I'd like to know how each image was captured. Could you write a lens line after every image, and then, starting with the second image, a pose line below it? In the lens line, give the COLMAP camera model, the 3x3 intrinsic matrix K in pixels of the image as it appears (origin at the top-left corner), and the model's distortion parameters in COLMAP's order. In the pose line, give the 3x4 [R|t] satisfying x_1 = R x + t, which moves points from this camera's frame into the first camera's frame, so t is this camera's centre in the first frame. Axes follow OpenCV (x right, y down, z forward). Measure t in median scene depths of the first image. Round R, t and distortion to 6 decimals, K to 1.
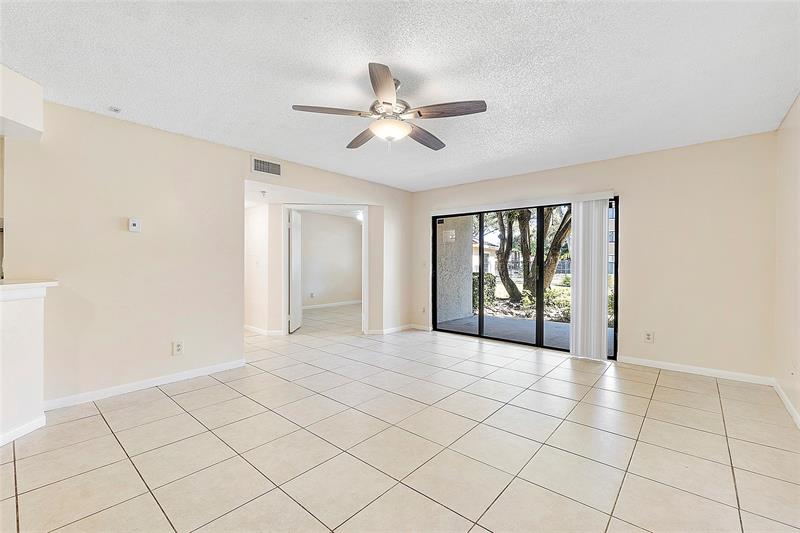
lens RADIAL K [[346.1, 0, 402.4], [0, 346.1, 266.5], [0, 0, 1]] dist [-0.001939, 0.000754]
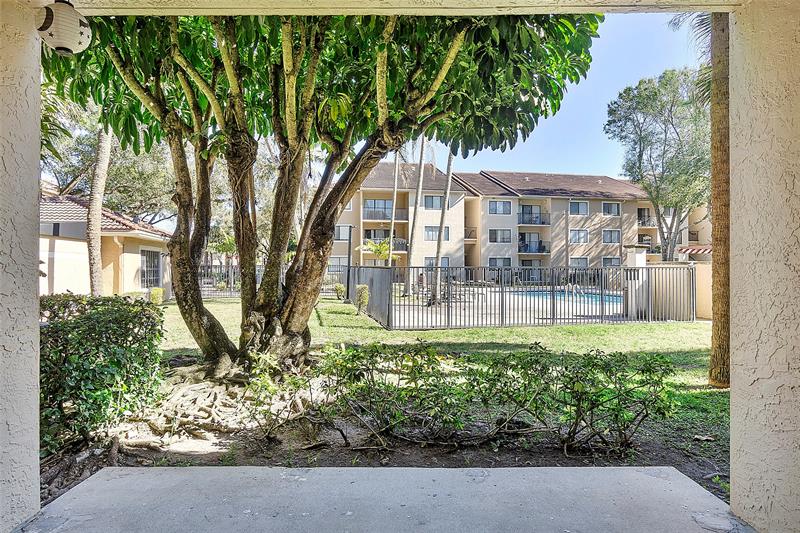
lens RADIAL K [[480.8, 0, 393.1], [0, 480.8, 266.4], [0, 0, 1]] dist [0.042527, 0.002016]
pose [[0.770980, -0.001256, 0.636859, 0.132984], [0.011196, 0.999870, -0.011582, -0.004100], [-0.636762, 0.016059, 0.770894, 0.464598]]
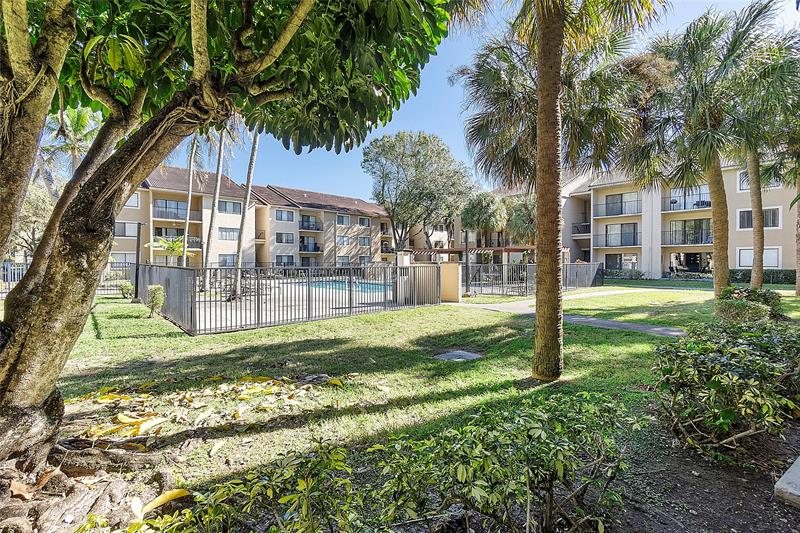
lens RADIAL K [[346.1, 0, 396.4], [0, 346.1, 265.8], [0, 0, 1]] dist [-0.001939, 0.000754]
pose [[0.320644, -0.014655, 0.947086, 0.298812], [0.013360, 0.999851, 0.010949, -0.028640], [-0.947106, 0.009142, 0.320792, 0.716944]]
